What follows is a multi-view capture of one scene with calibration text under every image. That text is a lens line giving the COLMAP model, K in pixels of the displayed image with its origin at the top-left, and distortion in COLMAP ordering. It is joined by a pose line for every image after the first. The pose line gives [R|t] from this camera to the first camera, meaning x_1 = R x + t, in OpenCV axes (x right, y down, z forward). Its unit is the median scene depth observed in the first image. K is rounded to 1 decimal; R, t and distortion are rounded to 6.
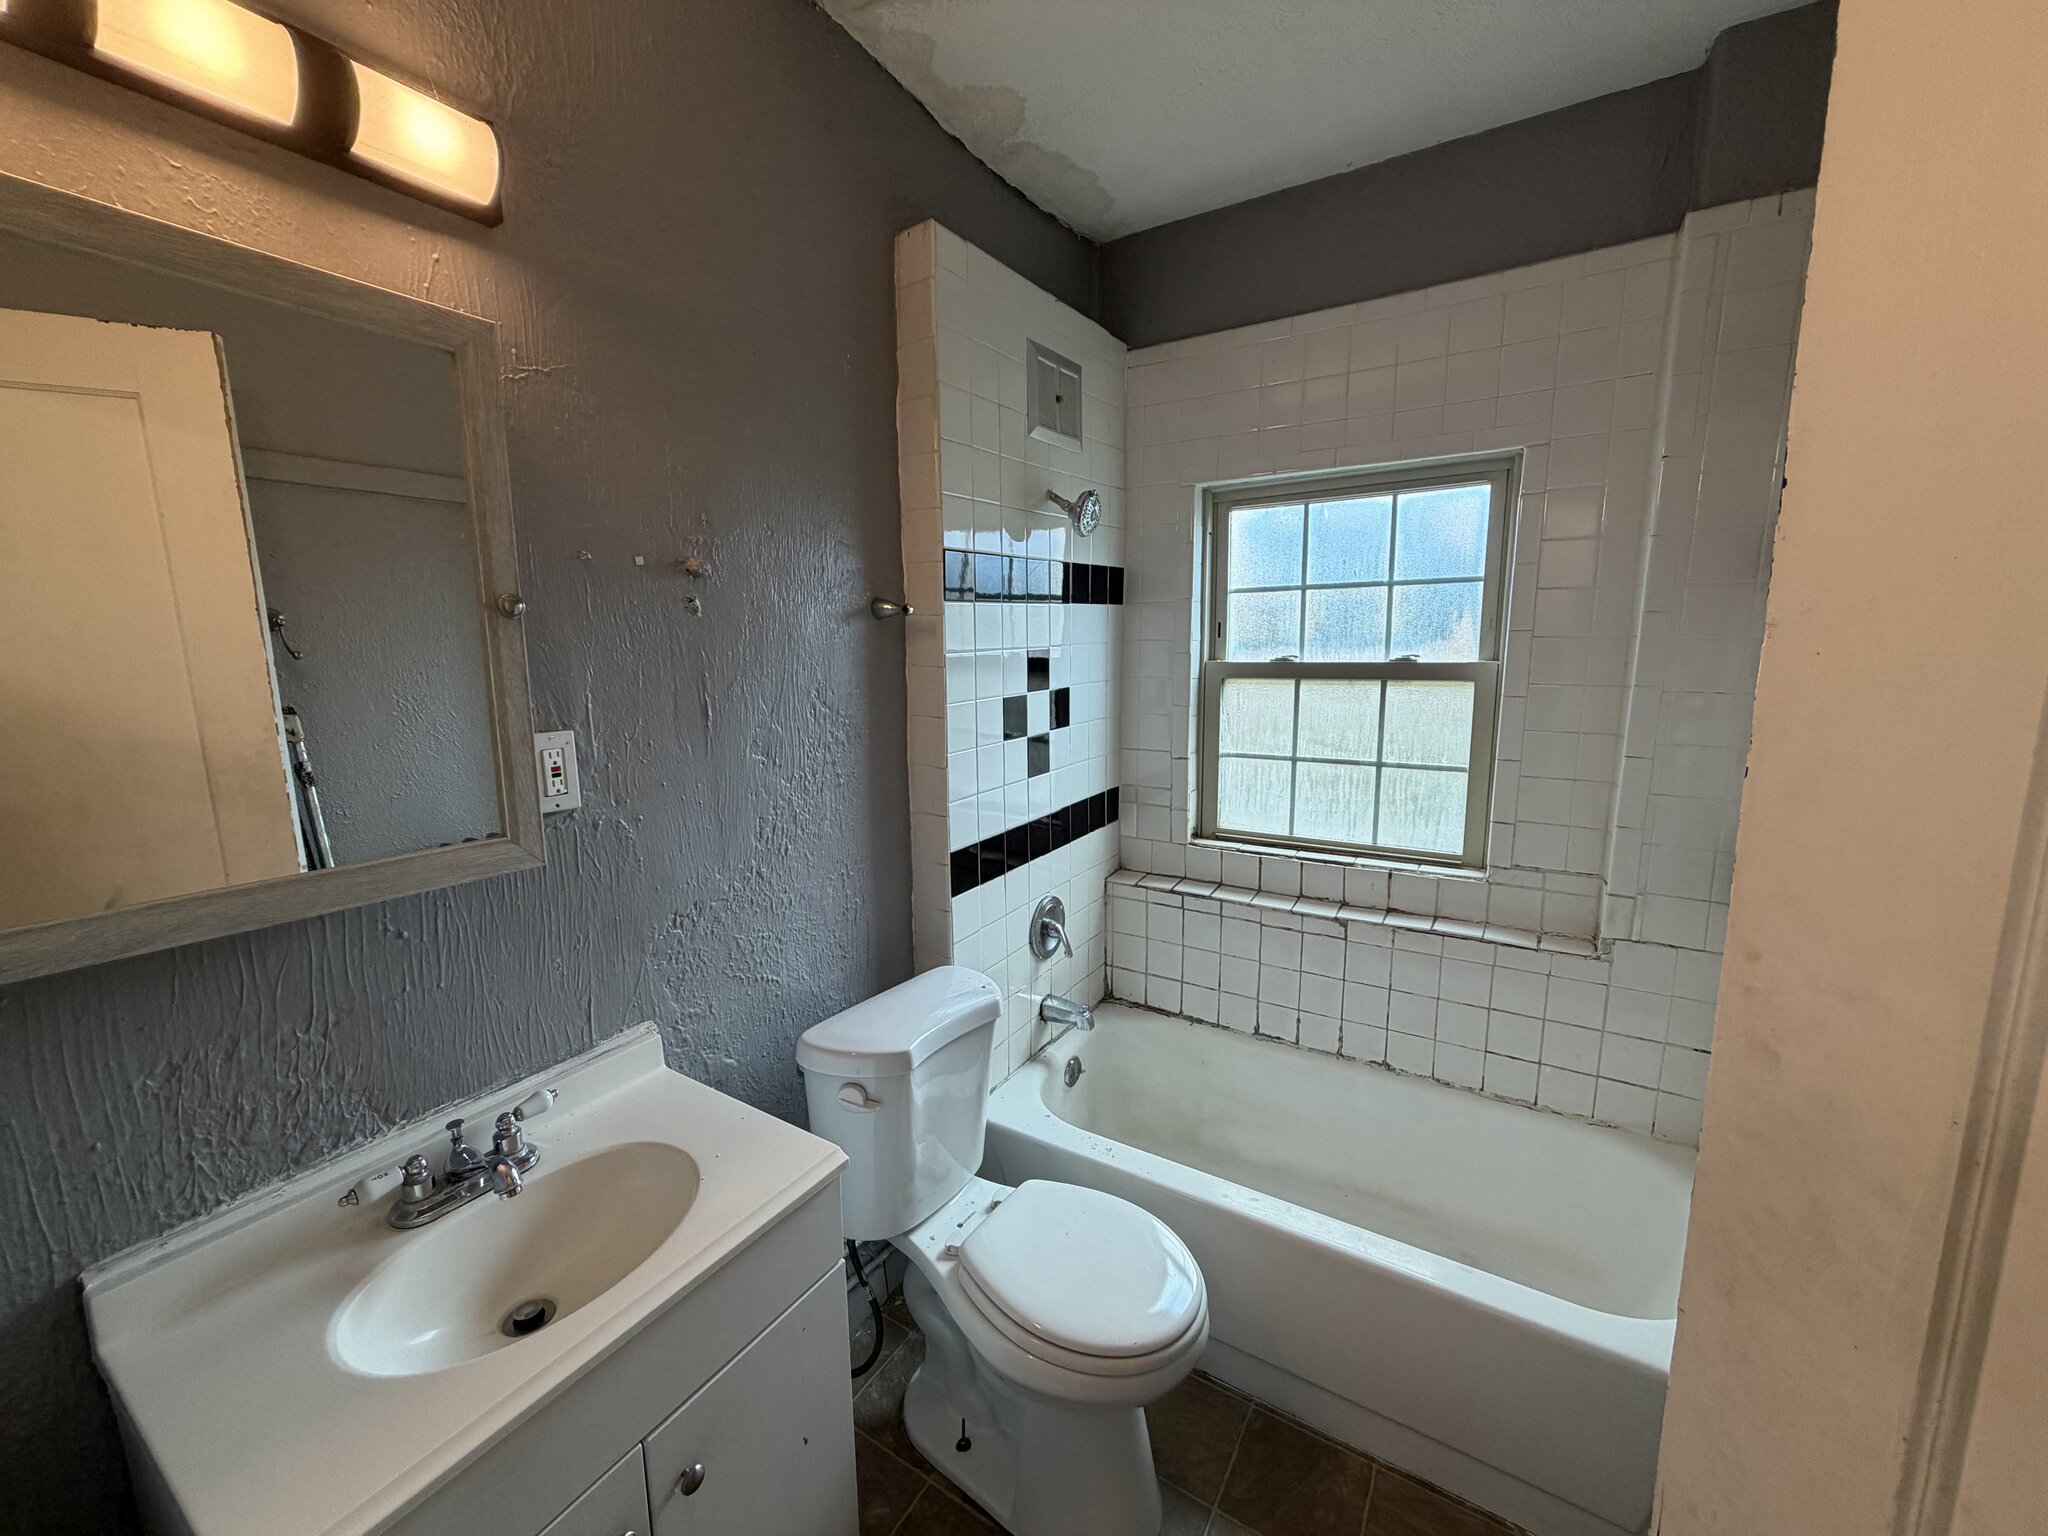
lens RADIAL K [[815.2, 0, 1022.0], [0, 815.2, 764.0], [0, 0, 1]] dist [0.001061, 0.000446]
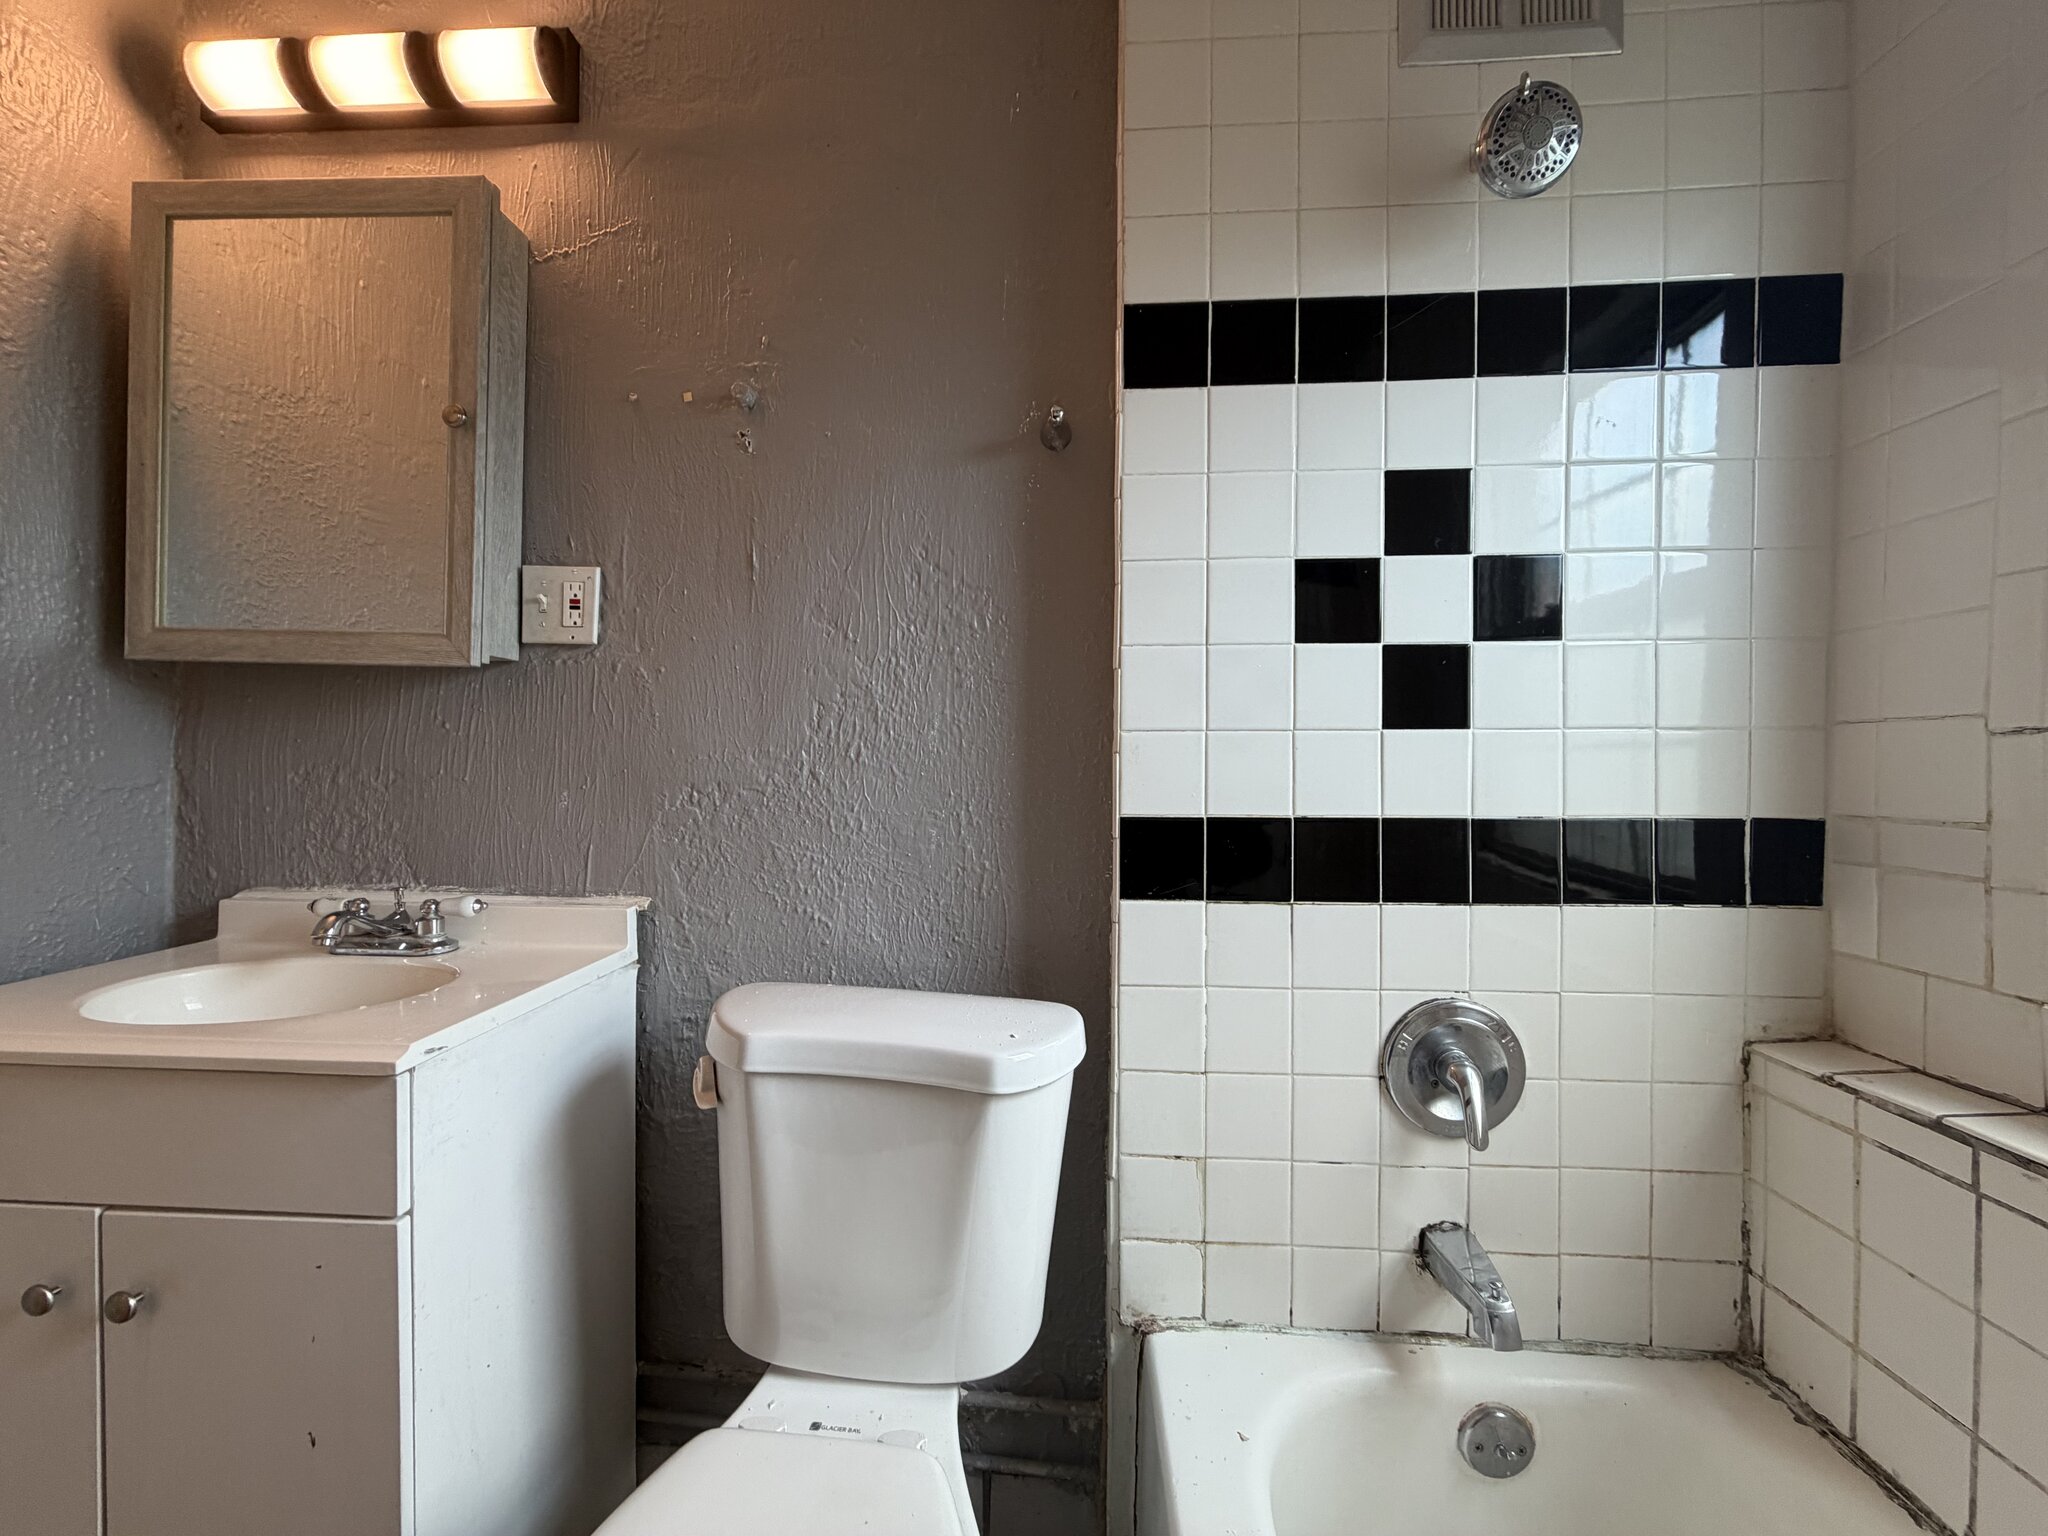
lens RADIAL K [[815.2, 0, 1020.1], [0, 815.2, 765.0], [0, 0, 1]] dist [0.001061, 0.000446]
pose [[0.481970, 0.018267, -0.875997, 0.468974], [-0.155028, 0.985787, -0.064739, 0.146903], [0.862364, 0.167007, 0.477951, 0.799818]]
